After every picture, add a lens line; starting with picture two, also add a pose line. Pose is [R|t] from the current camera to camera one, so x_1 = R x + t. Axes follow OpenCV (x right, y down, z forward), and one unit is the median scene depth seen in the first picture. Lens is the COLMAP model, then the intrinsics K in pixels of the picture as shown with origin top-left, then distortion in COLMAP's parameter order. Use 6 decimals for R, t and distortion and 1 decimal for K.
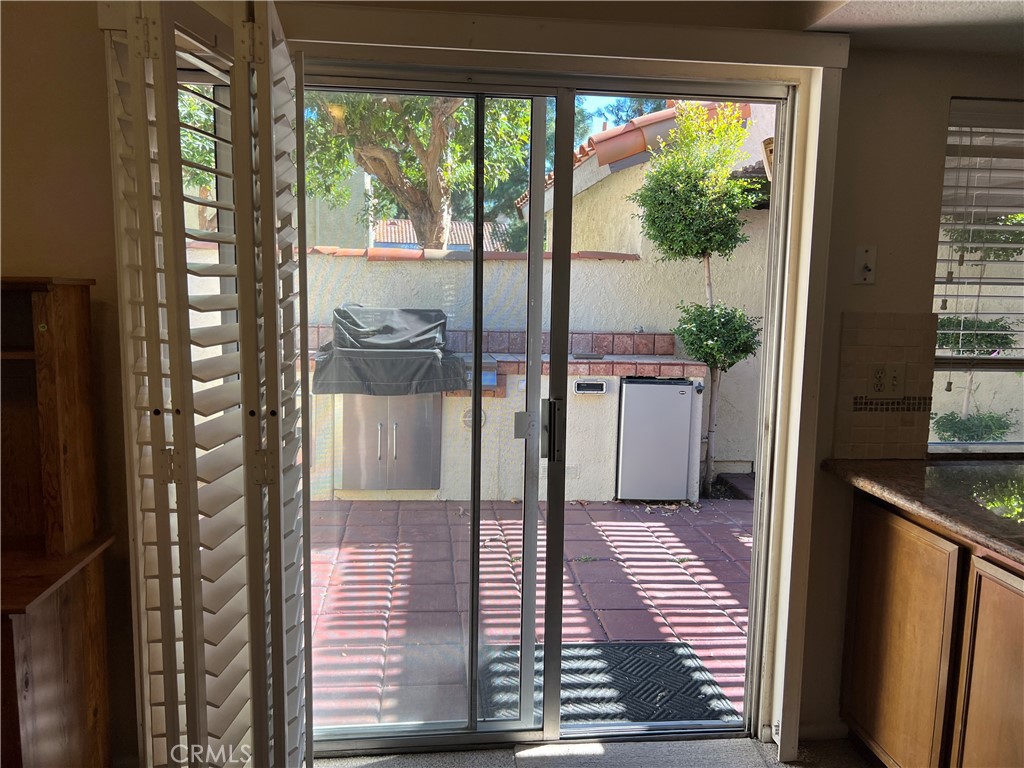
lens RADIAL K [[774.5, 0, 508.8], [0, 774.5, 386.8], [0, 0, 1]] dist [0.070405, -0.093890]
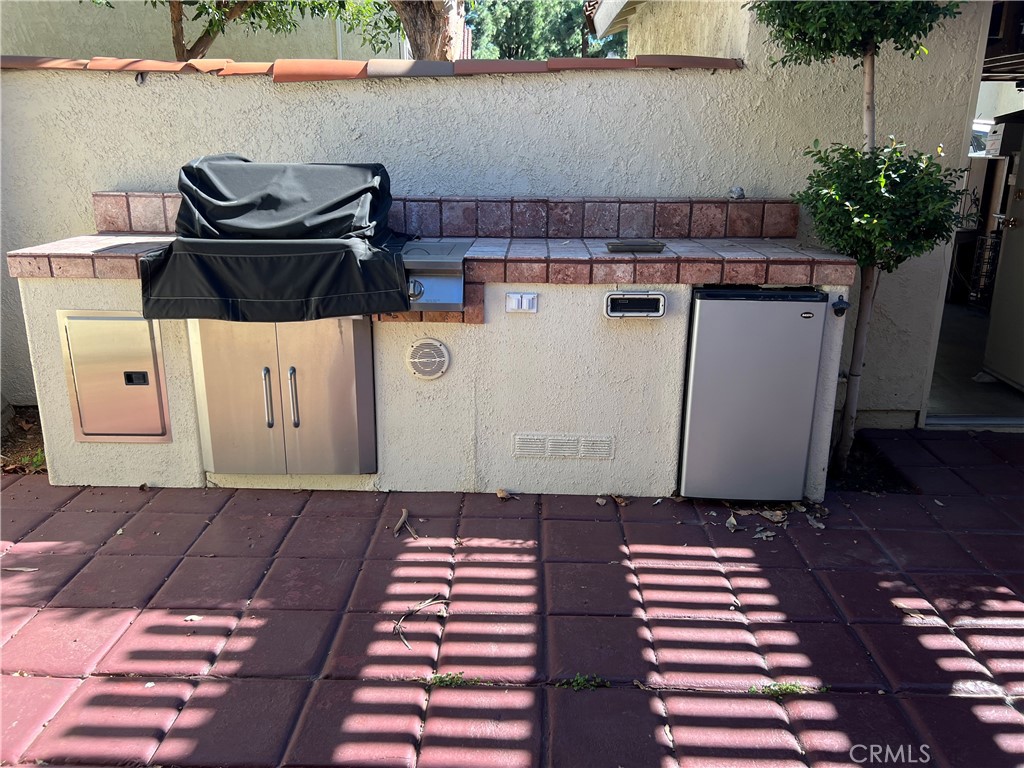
lens RADIAL K [[792.8, 0, 512.0], [0, 792.8, 384.0], [0, 0, 1]] dist [0.057282, -0.115351]
pose [[0.991410, 0.020155, -0.129231, 0.103319], [0.002200, 0.985345, 0.170558, -0.045891], [0.130775, -0.169377, 0.976836, 0.472533]]
